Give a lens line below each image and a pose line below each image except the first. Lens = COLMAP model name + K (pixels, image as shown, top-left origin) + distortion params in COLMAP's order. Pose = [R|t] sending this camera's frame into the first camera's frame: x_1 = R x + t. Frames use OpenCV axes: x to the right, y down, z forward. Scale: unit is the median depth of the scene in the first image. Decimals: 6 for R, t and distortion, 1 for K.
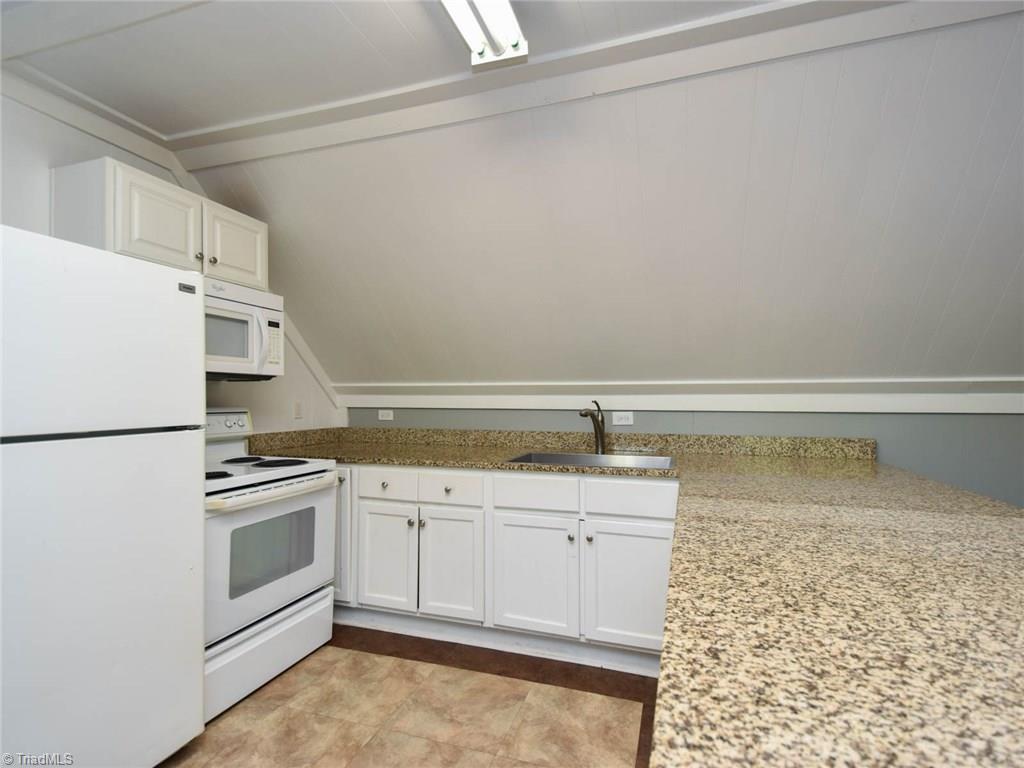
lens RADIAL K [[497.3, 0, 518.9], [0, 497.3, 394.3], [0, 0, 1]] dist [0.033533, -0.007857]
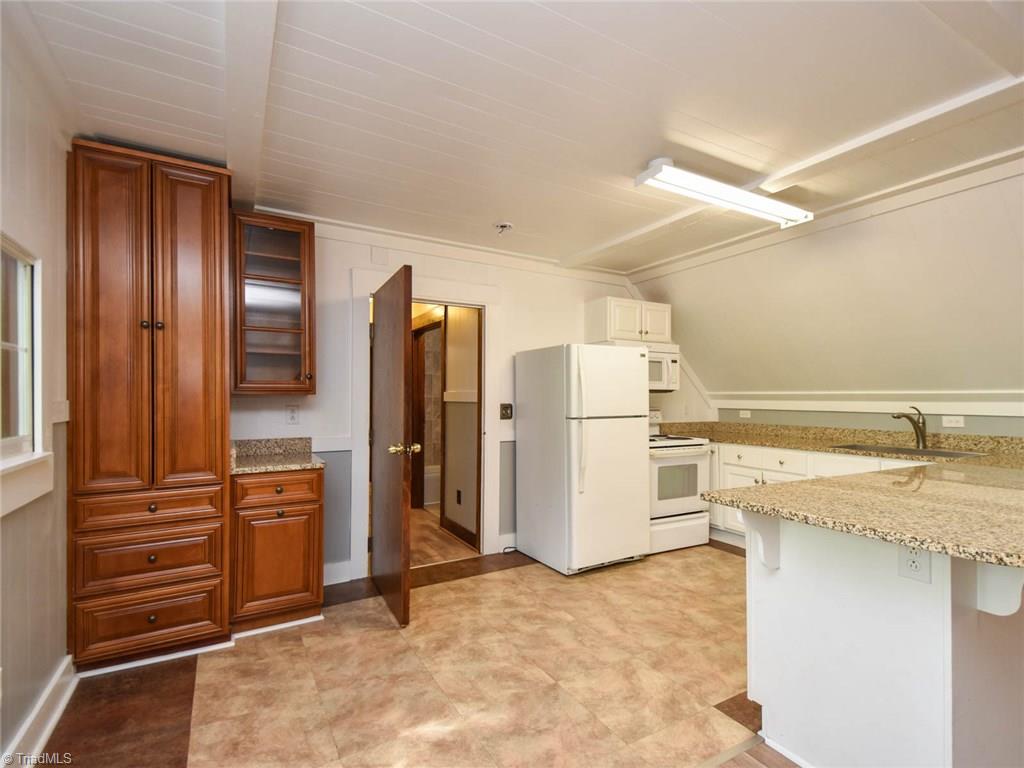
lens RADIAL K [[497.3, 0, 520.4], [0, 497.3, 393.8], [0, 0, 1]] dist [0.033533, -0.007857]
pose [[0.753846, -0.002916, -0.657044, 0.265517], [0.002668, 0.999995, -0.001377, -0.022427], [0.657045, -0.000715, 0.753851, -0.700020]]
